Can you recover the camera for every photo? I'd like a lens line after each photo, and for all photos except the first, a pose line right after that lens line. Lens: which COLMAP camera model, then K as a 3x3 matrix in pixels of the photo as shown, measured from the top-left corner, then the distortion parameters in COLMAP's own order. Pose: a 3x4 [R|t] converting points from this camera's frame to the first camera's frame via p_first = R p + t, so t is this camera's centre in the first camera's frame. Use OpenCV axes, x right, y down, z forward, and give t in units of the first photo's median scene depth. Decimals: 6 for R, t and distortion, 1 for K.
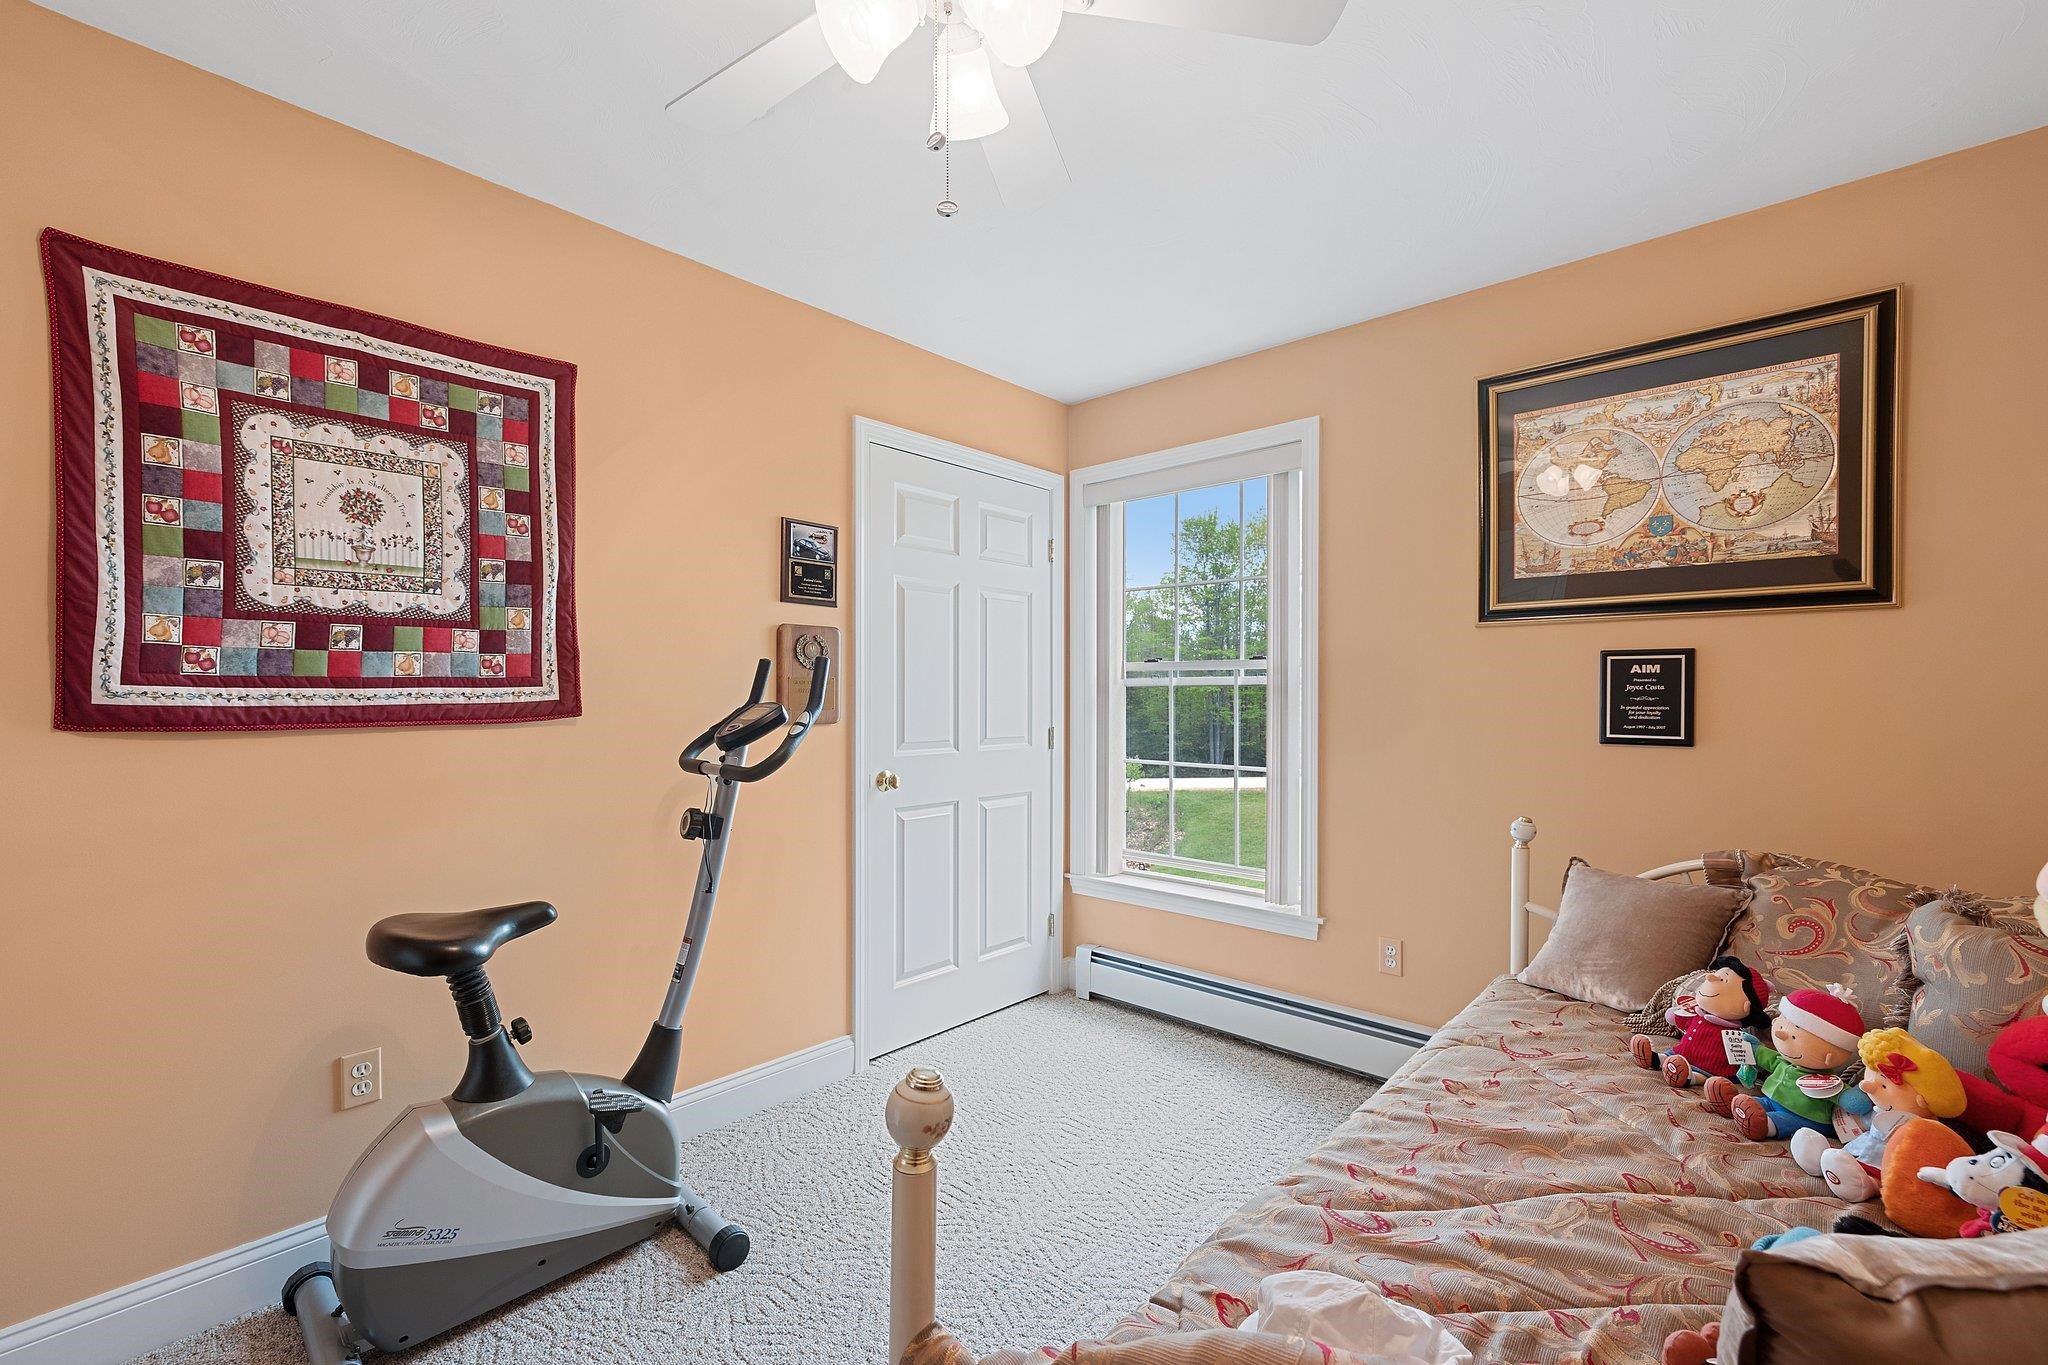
lens RADIAL K [[860.9, 0, 1031.9], [0, 860.9, 703.1], [0, 0, 1]] dist [-0.002731, -0.000097]
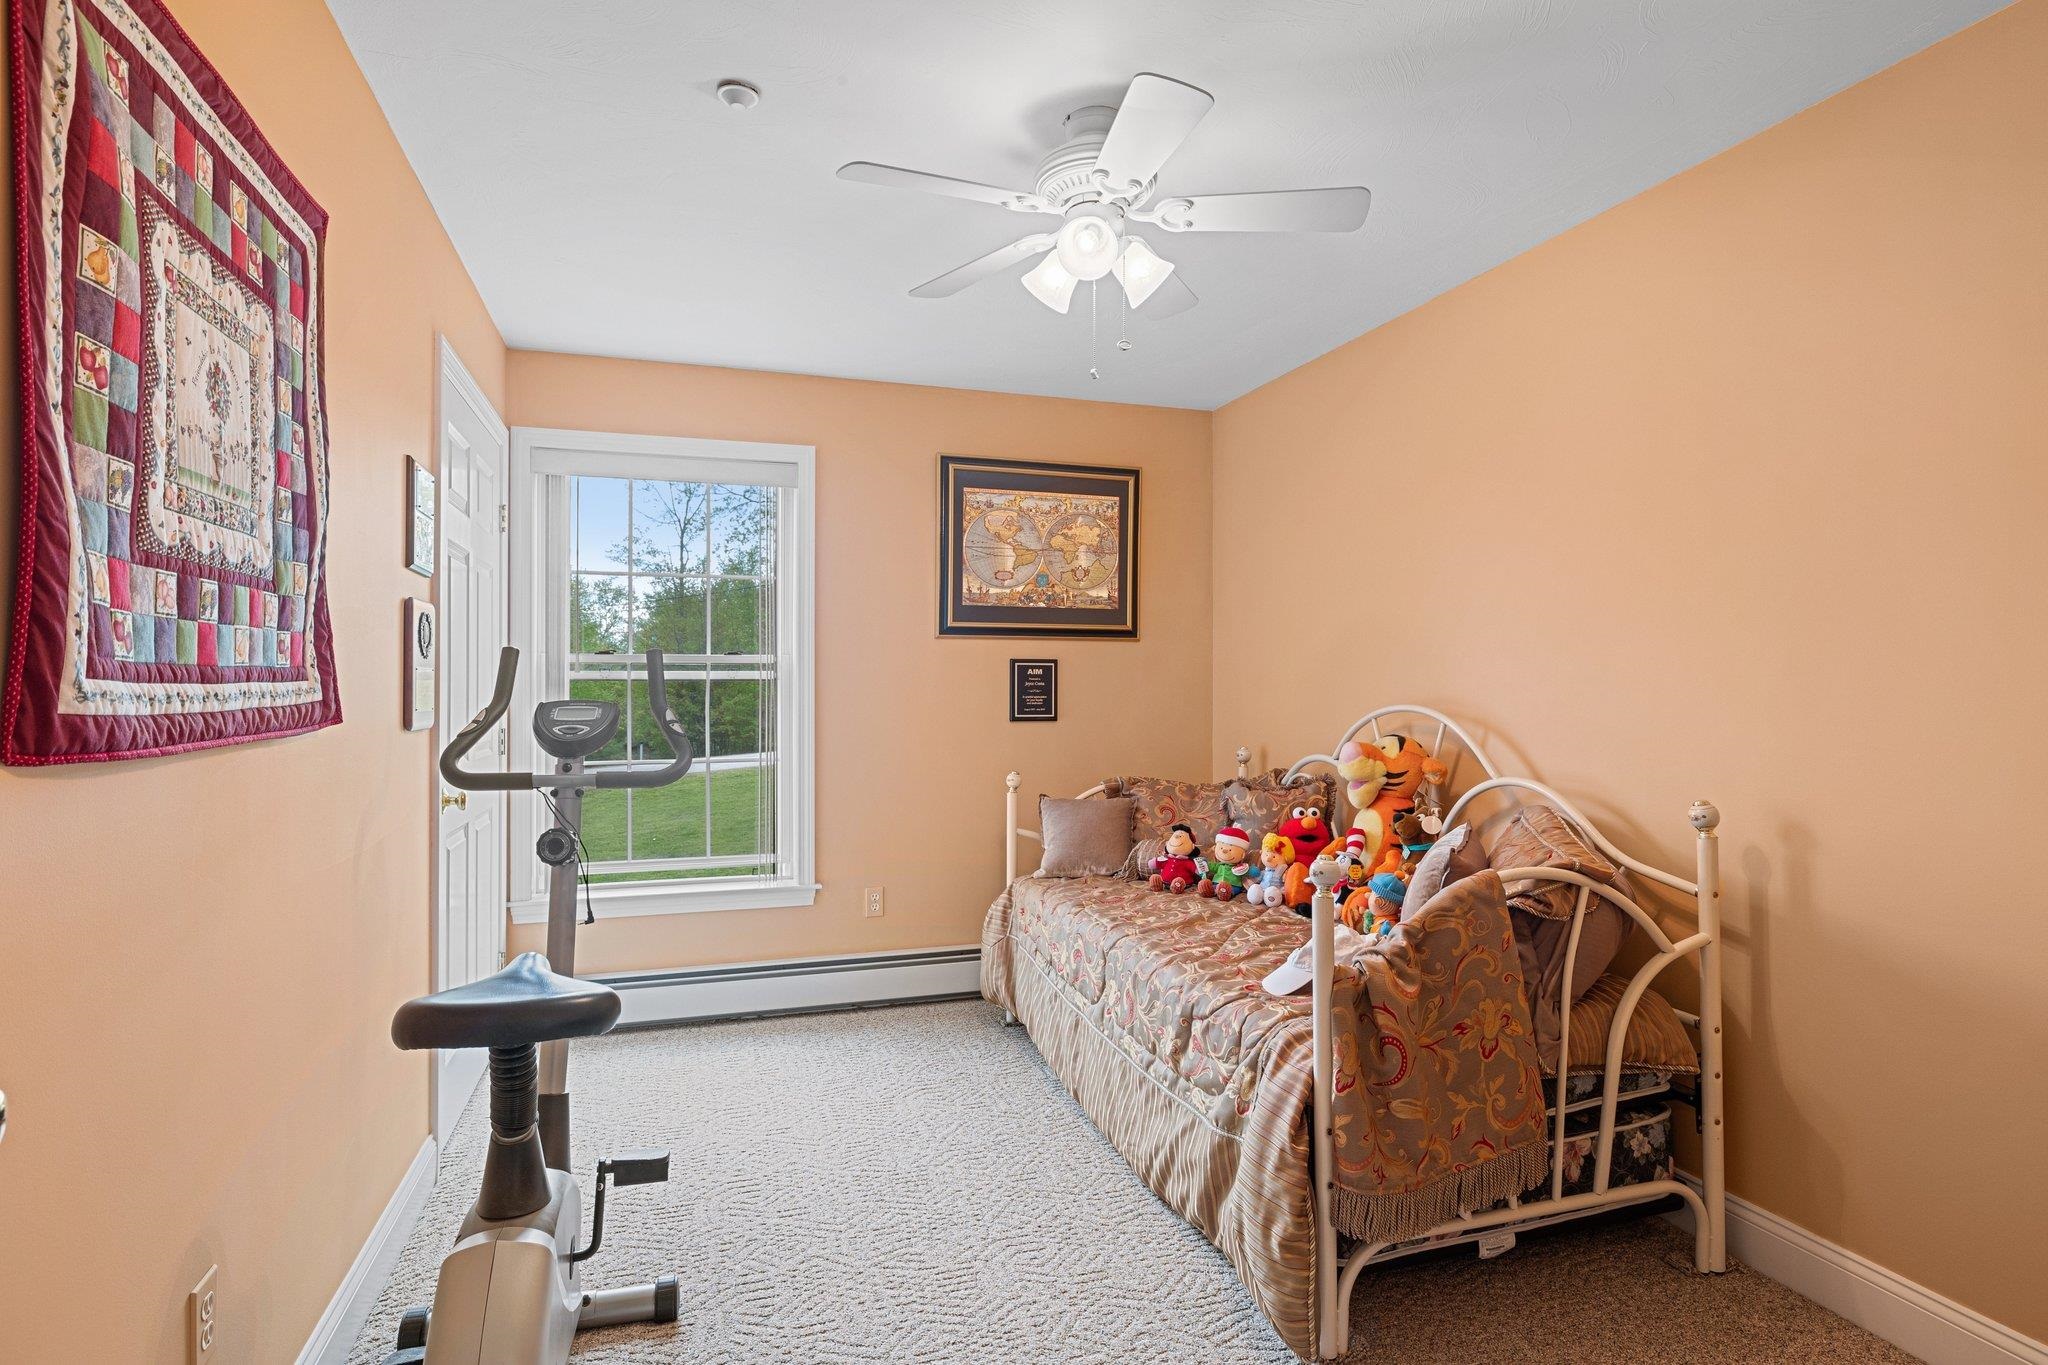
lens RADIAL K [[1014.2, 0, 1029.5], [0, 1014.2, 680.5], [0, 0, 1]] dist [0.001841, -0.000706]
pose [[0.499004, 0.004243, 0.866589, -0.896844], [0.009924, 0.999894, -0.010610, -0.004844], [-0.866543, 0.013894, 0.498909, 0.102653]]
